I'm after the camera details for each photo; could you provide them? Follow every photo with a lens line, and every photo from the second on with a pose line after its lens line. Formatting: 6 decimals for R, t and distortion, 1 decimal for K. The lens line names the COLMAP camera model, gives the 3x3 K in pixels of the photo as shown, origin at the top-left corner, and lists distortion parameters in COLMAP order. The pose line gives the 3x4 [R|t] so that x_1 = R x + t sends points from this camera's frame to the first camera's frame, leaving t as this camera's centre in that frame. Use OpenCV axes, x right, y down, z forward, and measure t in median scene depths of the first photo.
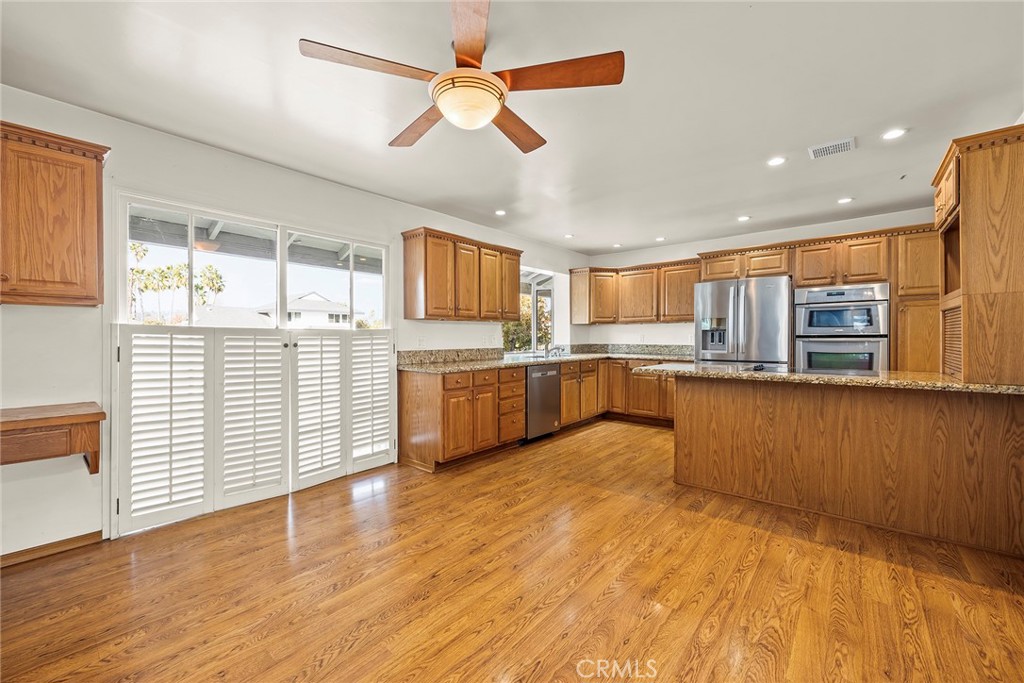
lens RADIAL K [[404.9, 0, 512.0], [0, 404.9, 341.5], [0, 0, 1]] dist [0.000235, 0.000139]
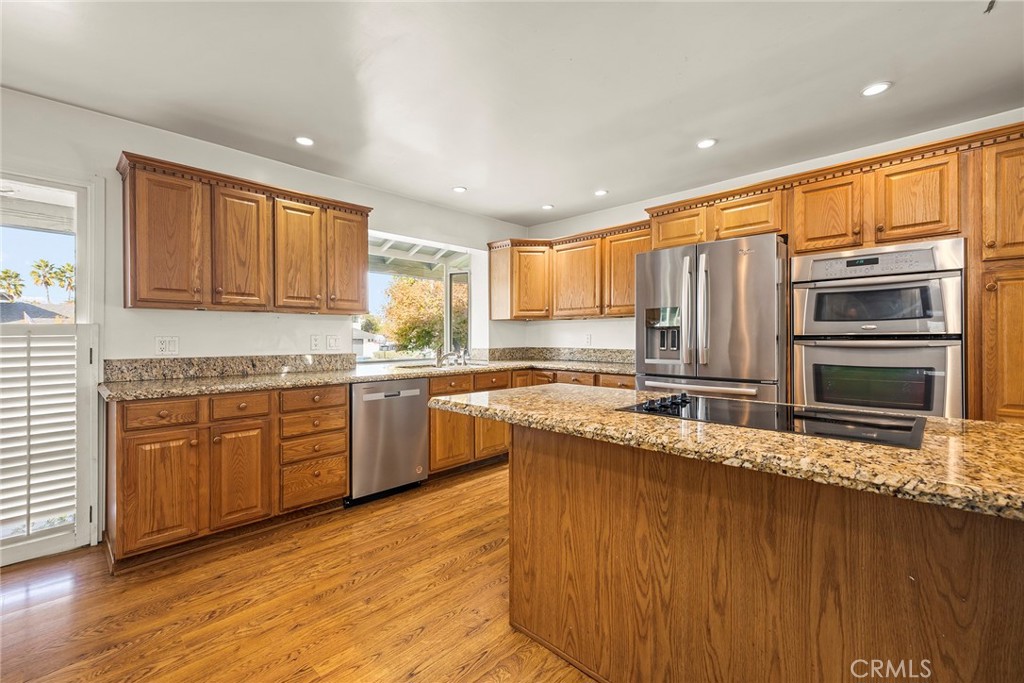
lens RADIAL K [[431.8, 0, 508.8], [0, 431.8, 337.5], [0, 0, 1]] dist [0.009564, -0.000541]
pose [[0.997575, 0.002281, -0.069556, 0.372757], [-0.003076, 0.999931, -0.011322, -0.004727], [0.069525, 0.011509, 0.997514, 0.385981]]
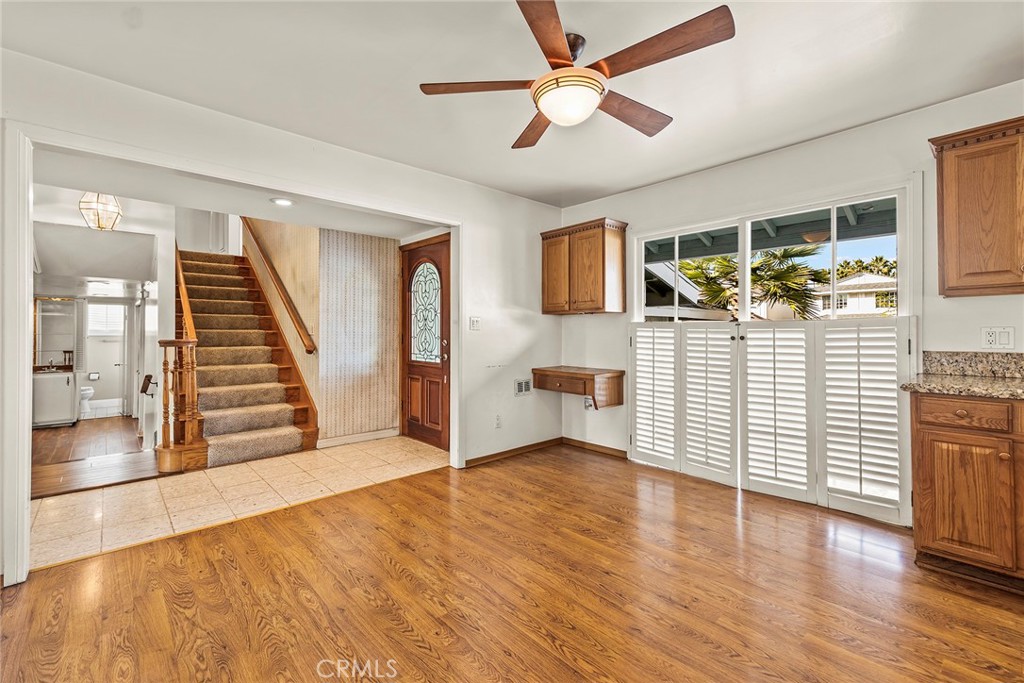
lens RADIAL K [[442.3, 0, 517.1], [0, 442.3, 327.5], [0, 0, 1]] dist [0.009279, -0.000181]
pose [[-0.119513, -0.008067, -0.992800, 0.468398], [-0.004031, 0.999963, -0.007640, -0.004752], [0.992824, 0.003088, -0.119542, 0.467113]]
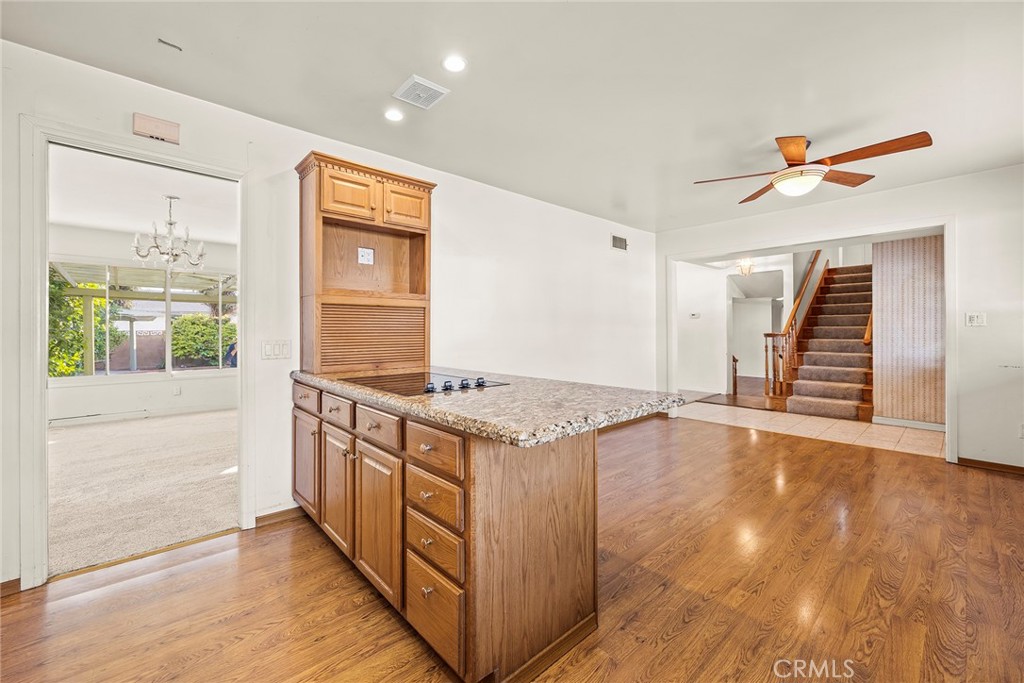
lens RADIAL K [[431.8, 0, 508.8], [0, 431.8, 337.5], [0, 0, 1]] dist [0.009564, -0.000541]
pose [[-0.992652, 0.005888, 0.120862, 0.376646], [0.008772, 0.999689, 0.023348, -0.012412], [-0.120687, 0.024236, -0.992395, 1.304525]]
